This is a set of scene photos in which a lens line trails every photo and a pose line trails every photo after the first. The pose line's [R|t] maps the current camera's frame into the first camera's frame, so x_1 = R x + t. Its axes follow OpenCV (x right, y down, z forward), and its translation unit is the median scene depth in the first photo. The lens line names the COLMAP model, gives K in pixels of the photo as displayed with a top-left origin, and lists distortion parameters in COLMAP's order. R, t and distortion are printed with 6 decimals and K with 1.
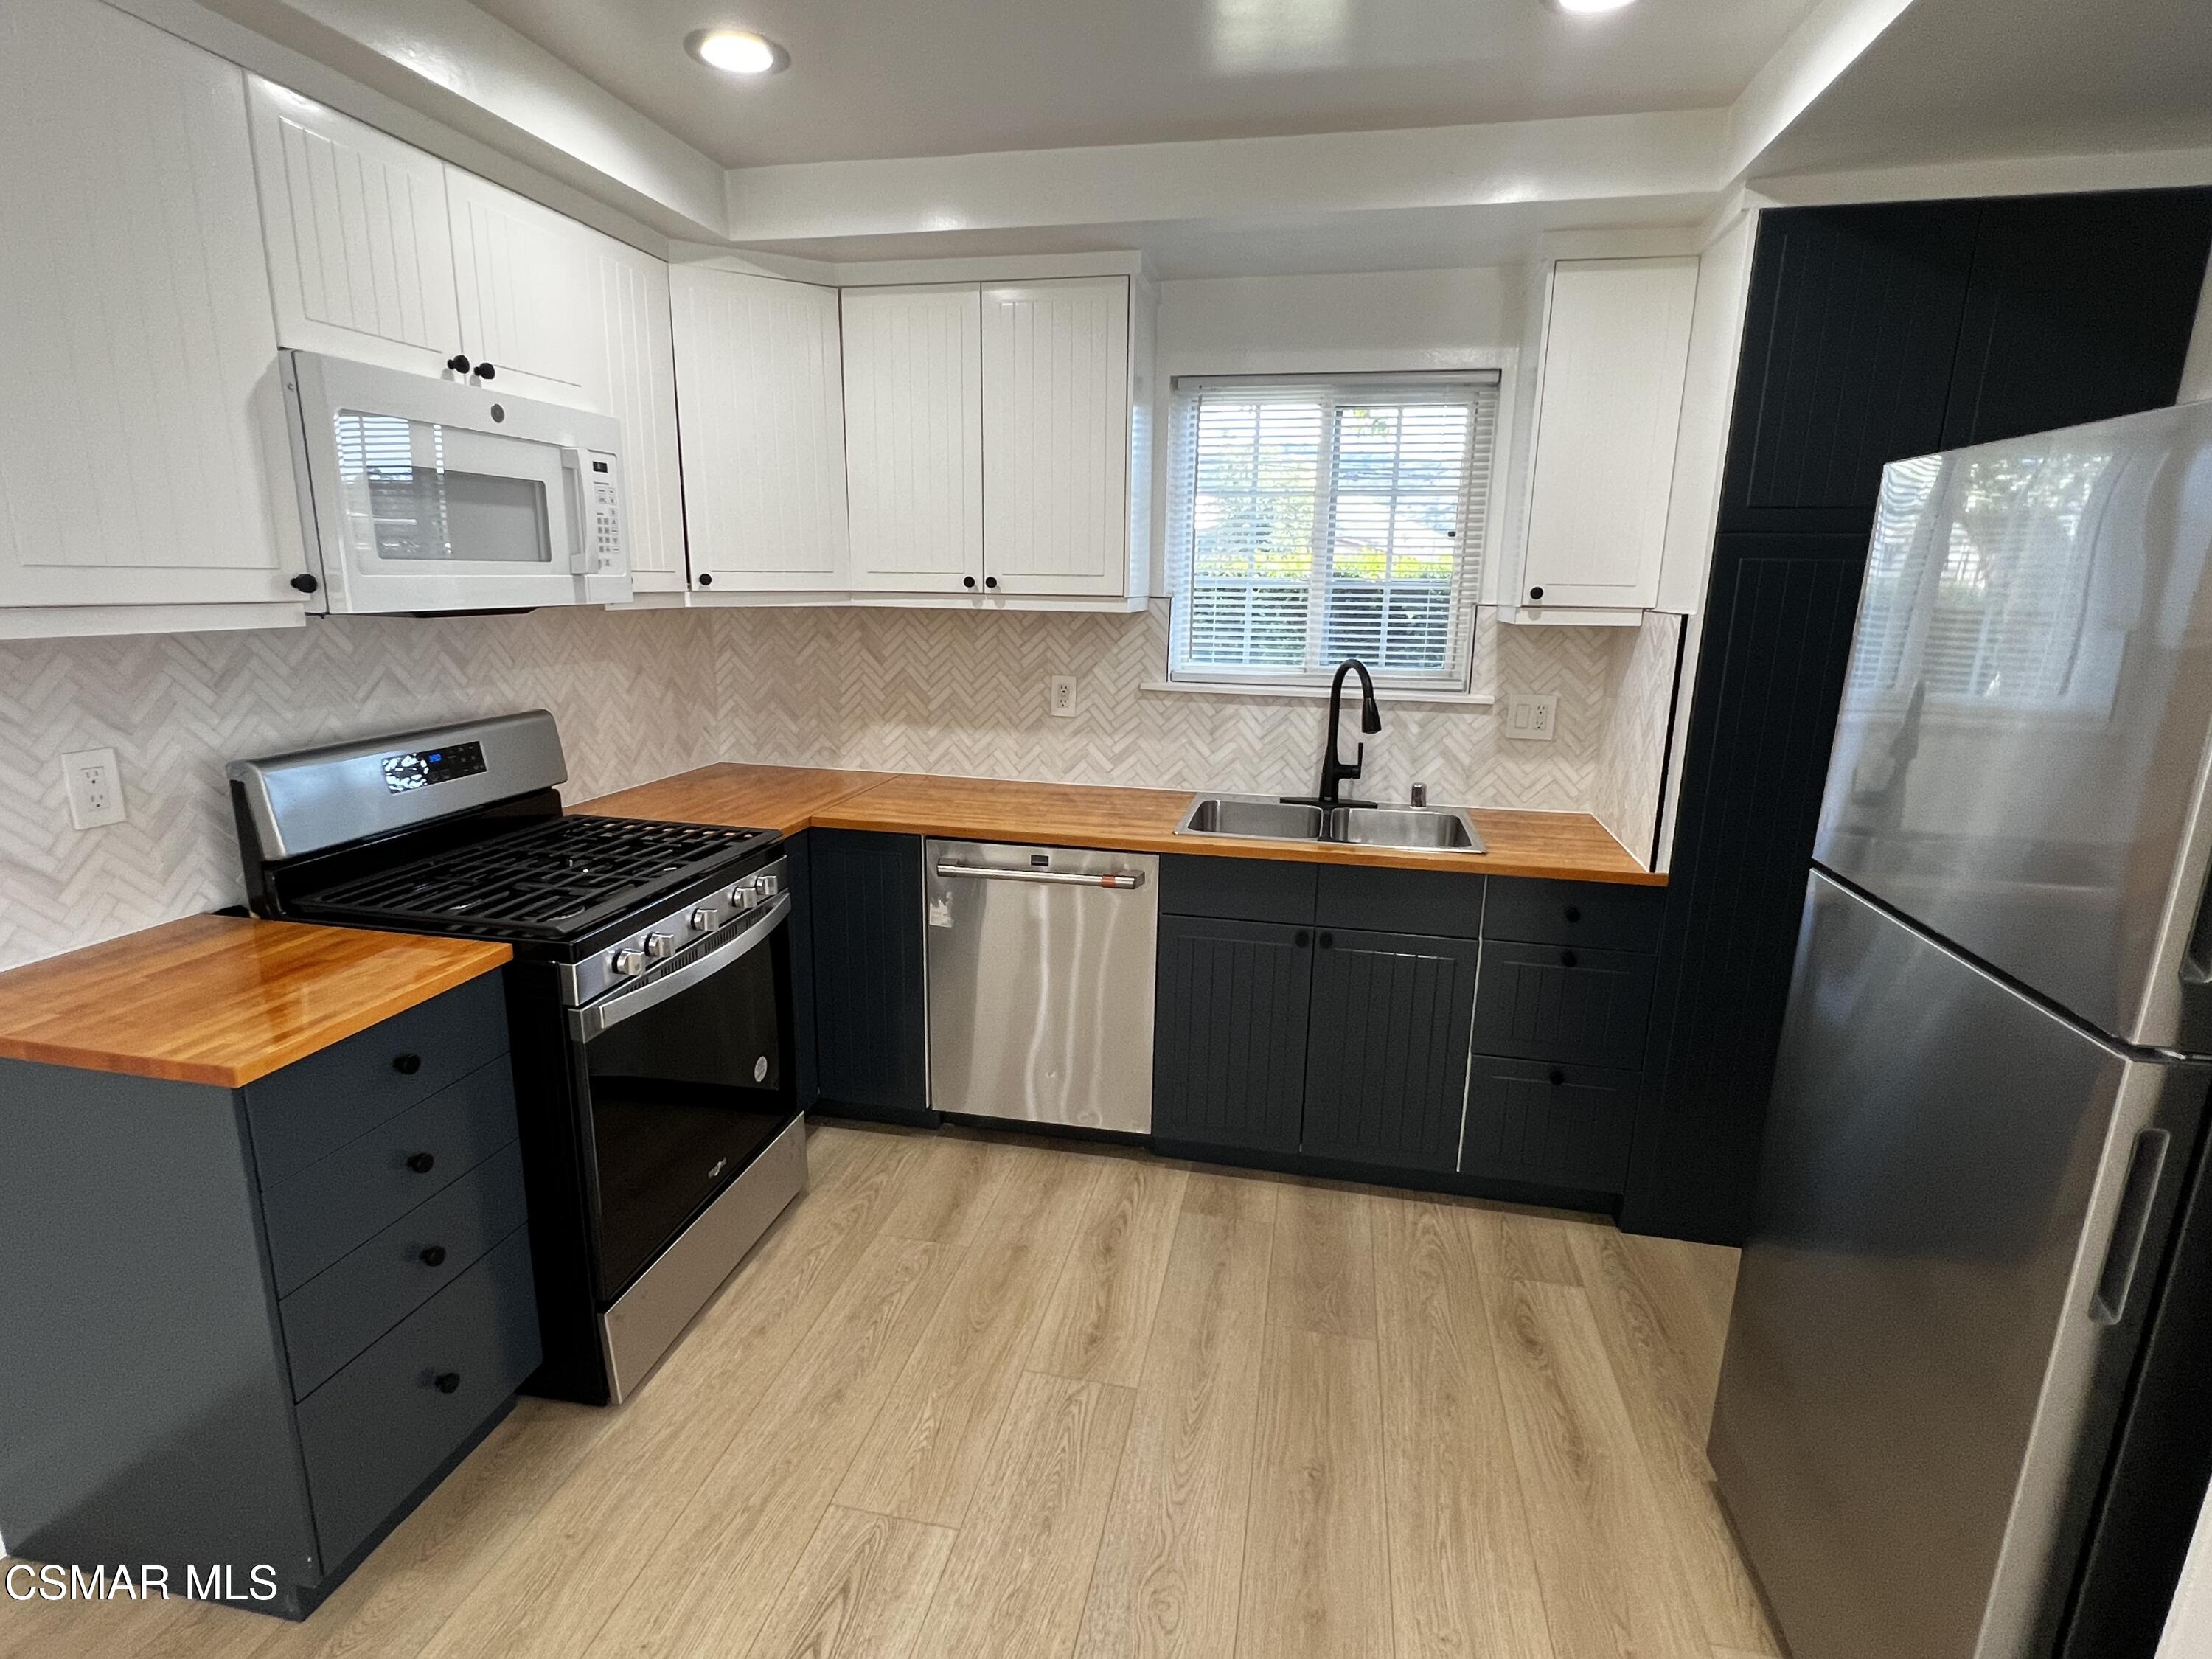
lens RADIAL K [[1113.3, 0, 1099.7], [0, 1113.3, 829.0], [0, 0, 1]] dist [0.001681, -0.001913]
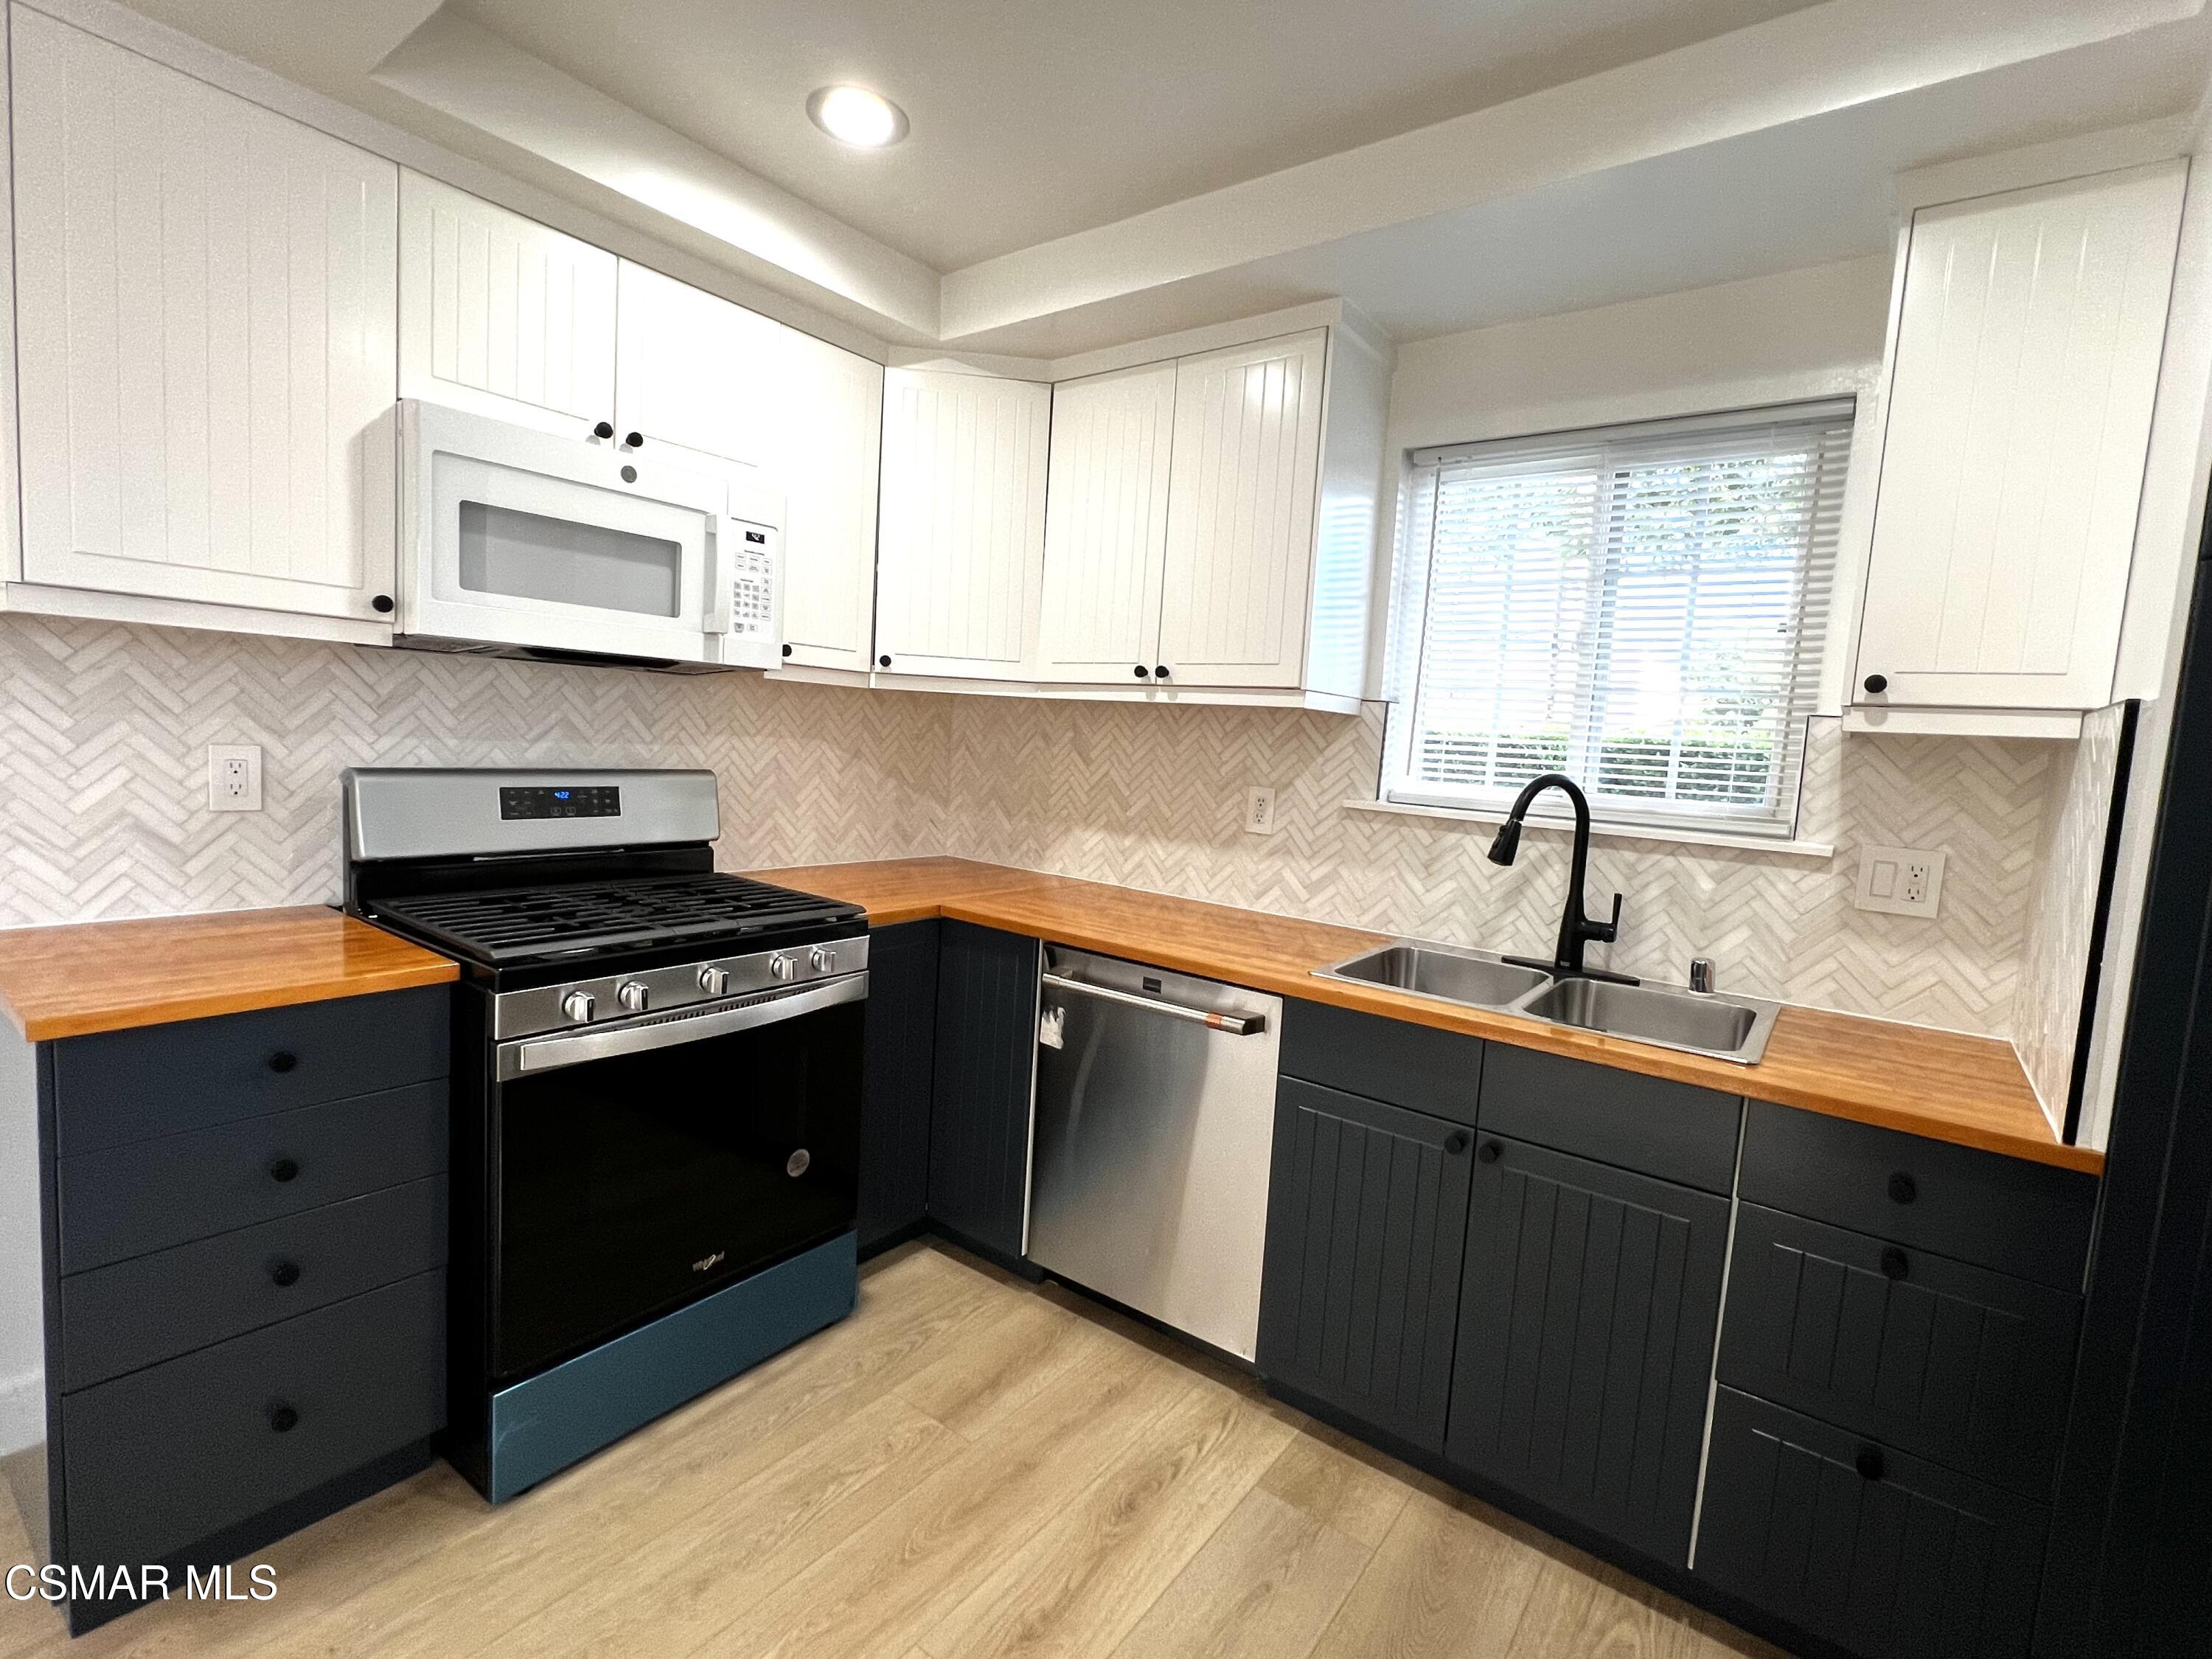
lens RADIAL K [[1025.6, 0, 1091.6], [0, 1025.6, 824.3], [0, 0, 1]] dist [-0.001684, -0.001066]
pose [[0.904496, 0.076745, -0.419521, 0.223615], [-0.140249, 0.982491, -0.122648, 0.010819], [0.402763, 0.169772, 0.899422, 0.265696]]
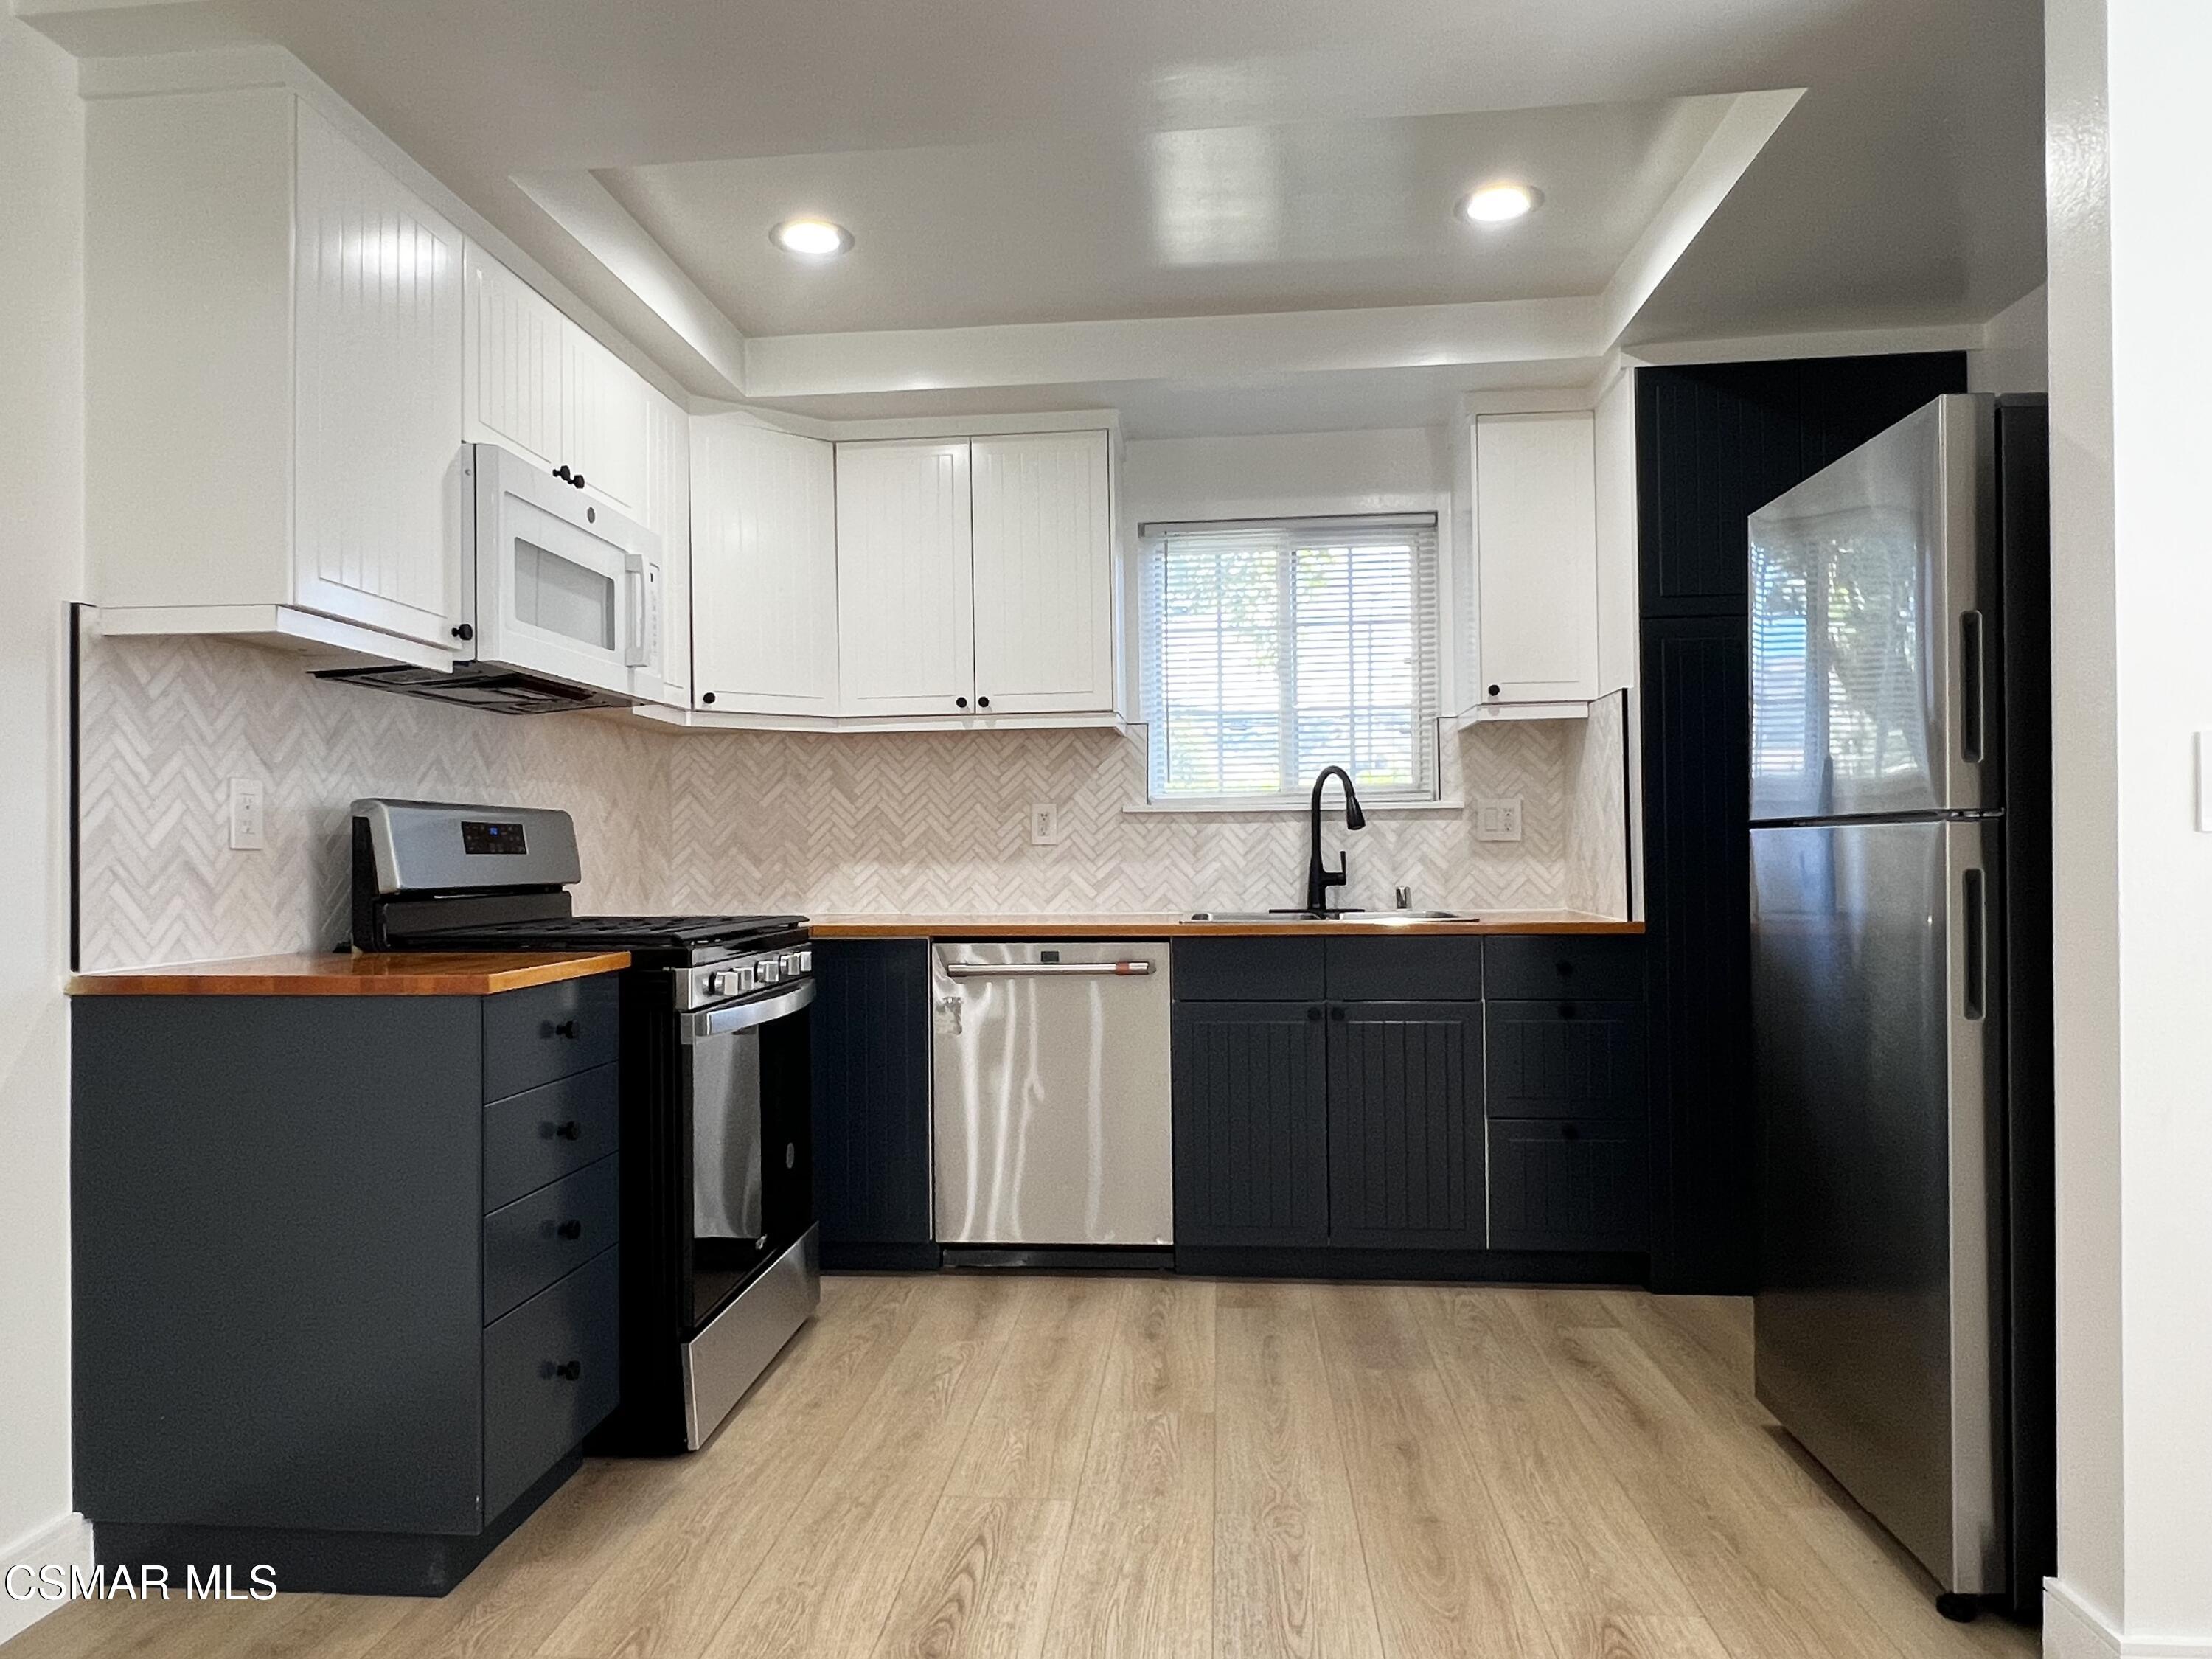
lens RADIAL K [[1402.5, 0, 1096.9], [0, 1402.5, 835.8], [0, 0, 1]] dist [0.002455, -0.005825]
pose [[0.992858, -0.027372, 0.116123, -0.157032], [0.054268, 0.970418, -0.235252, 0.224805], [-0.106249, 0.239873, 0.964973, -0.253401]]
